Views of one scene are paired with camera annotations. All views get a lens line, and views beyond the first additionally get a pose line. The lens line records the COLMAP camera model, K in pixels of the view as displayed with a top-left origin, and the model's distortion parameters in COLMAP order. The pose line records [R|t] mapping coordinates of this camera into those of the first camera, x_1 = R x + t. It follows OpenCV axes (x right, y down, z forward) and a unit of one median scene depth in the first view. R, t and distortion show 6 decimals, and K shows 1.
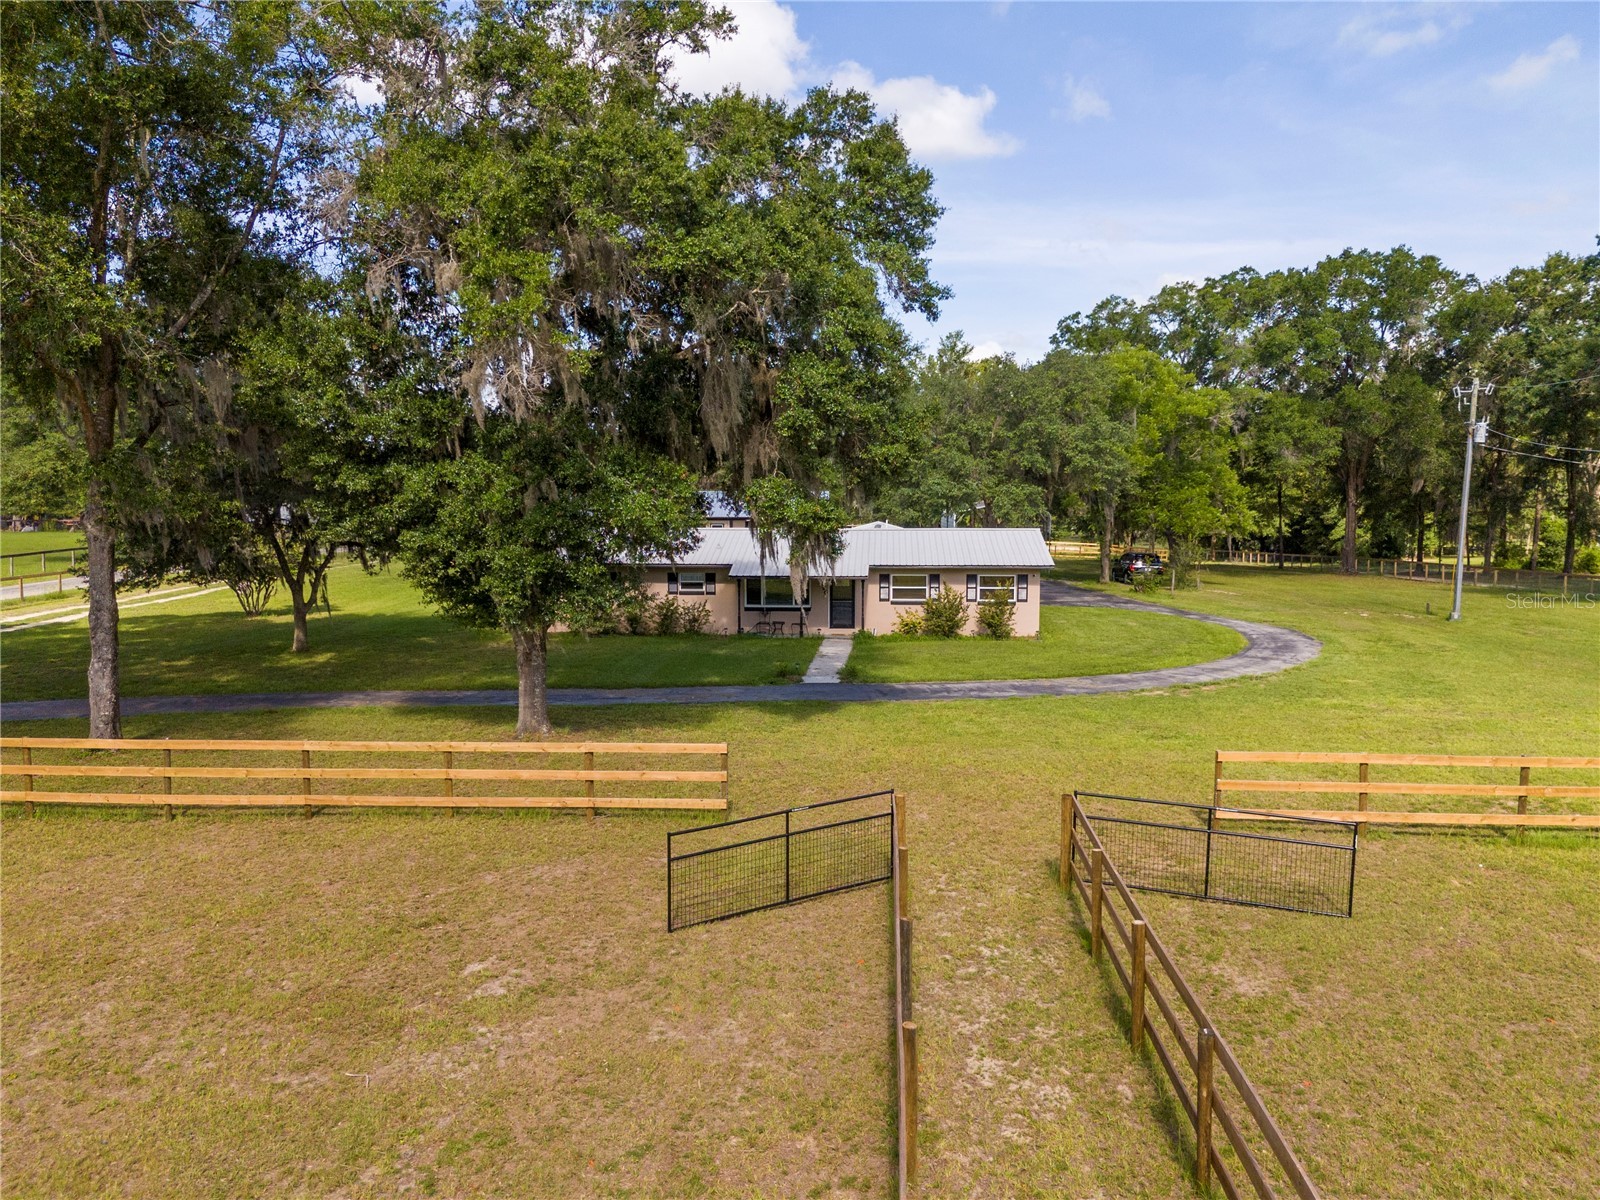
lens RADIAL K [[1180.7, 0, 802.9], [0, 1180.7, 599.5], [0, 0, 1]] dist [0.094808, -0.105023]
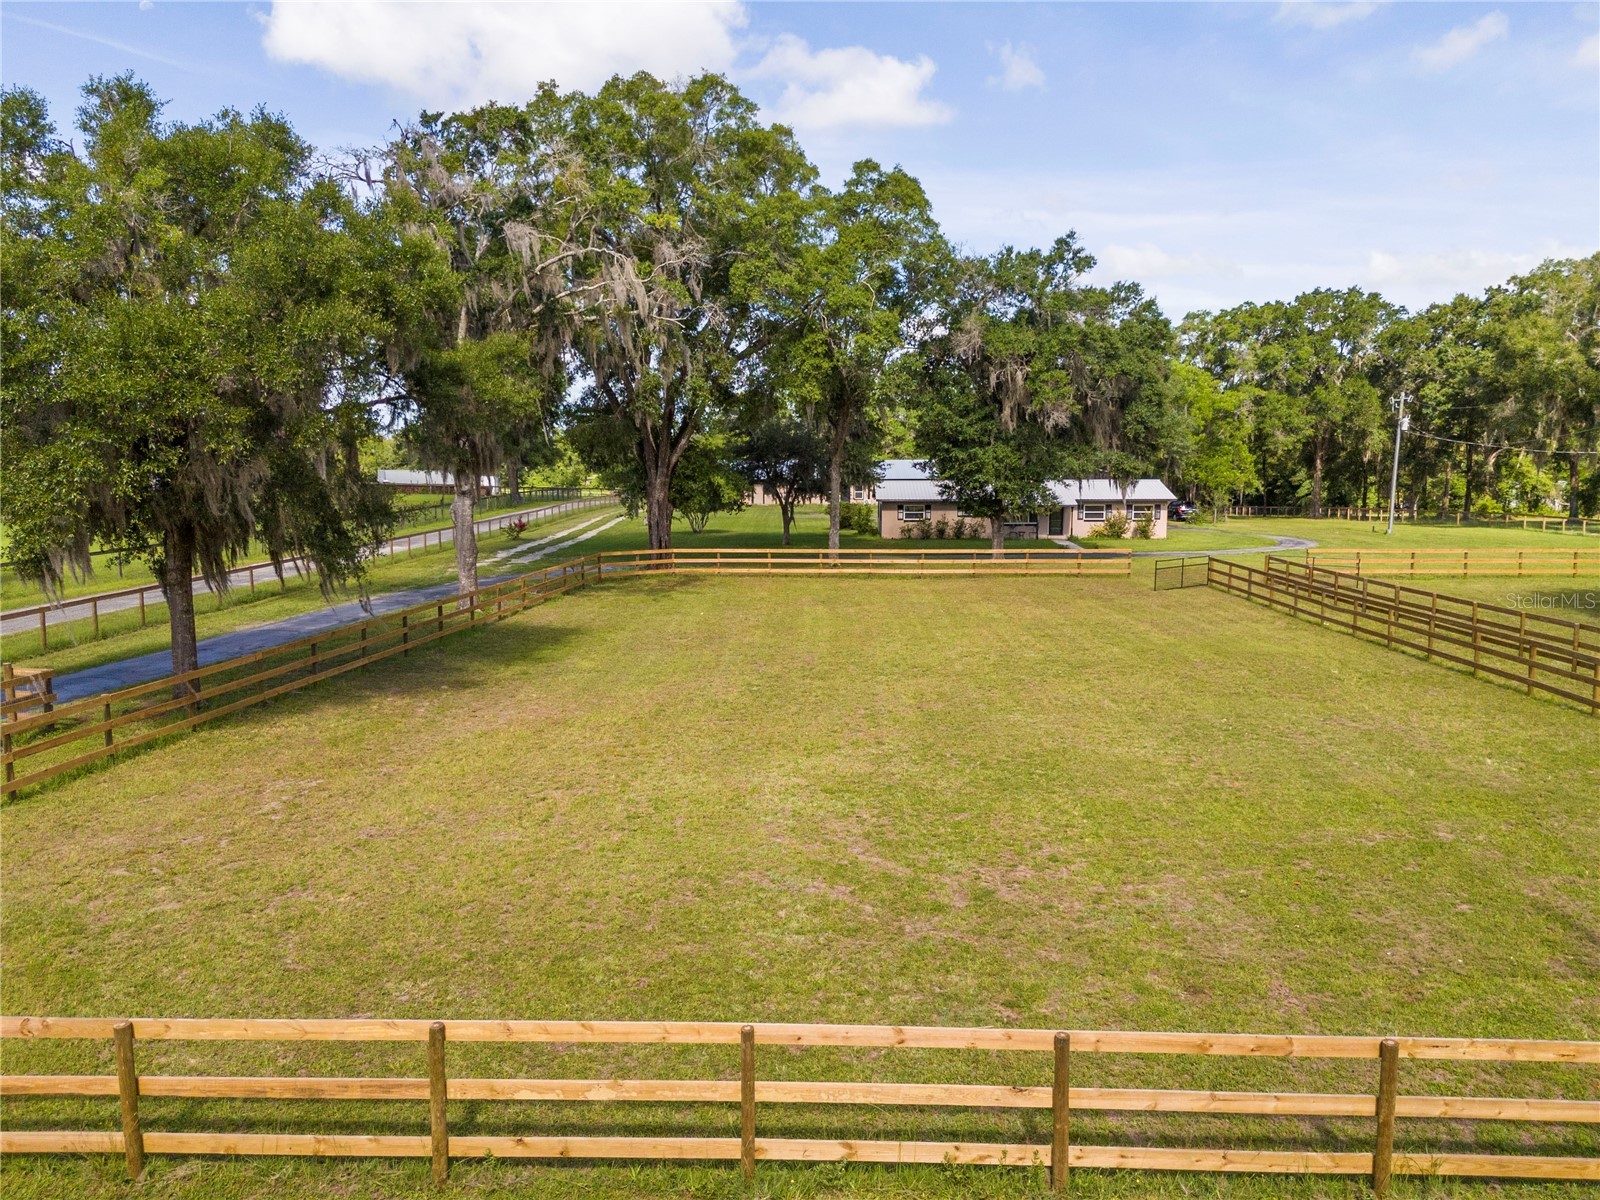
lens RADIAL K [[1175.6, 0, 804.6], [0, 1175.6, 604.6], [0, 0, 1]] dist [0.070620, -0.062949]
pose [[0.999097, -0.005039, 0.042189, -0.222948], [0.003768, 0.999539, 0.030136, 0.038858], [-0.042321, -0.029949, 0.998655, -0.408320]]
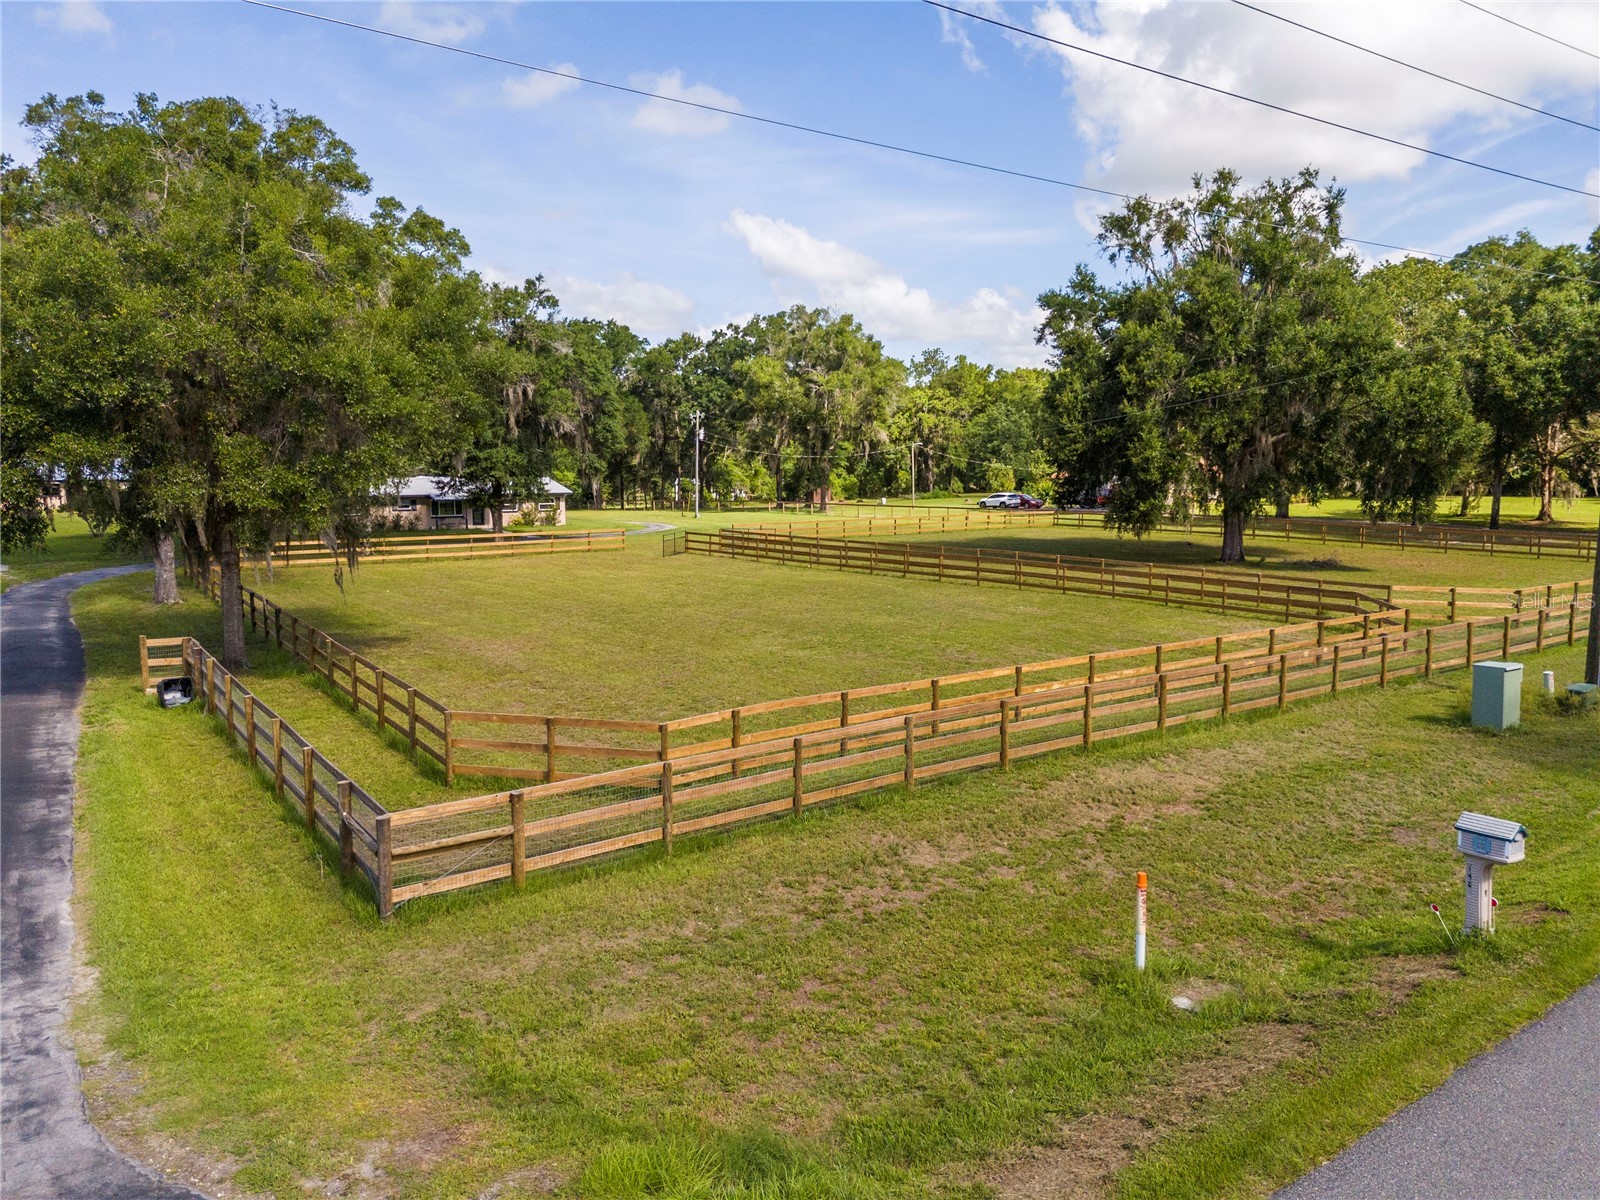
lens RADIAL K [[1175.6, 0, 804.6], [0, 1175.6, 604.6], [0, 0, 1]] dist [0.070620, -0.062949]
pose [[0.744334, -0.081961, 0.662759, -0.486196], [0.062332, 0.996634, 0.053247, 0.046305], [-0.664892, 0.001677, 0.746938, -0.485162]]
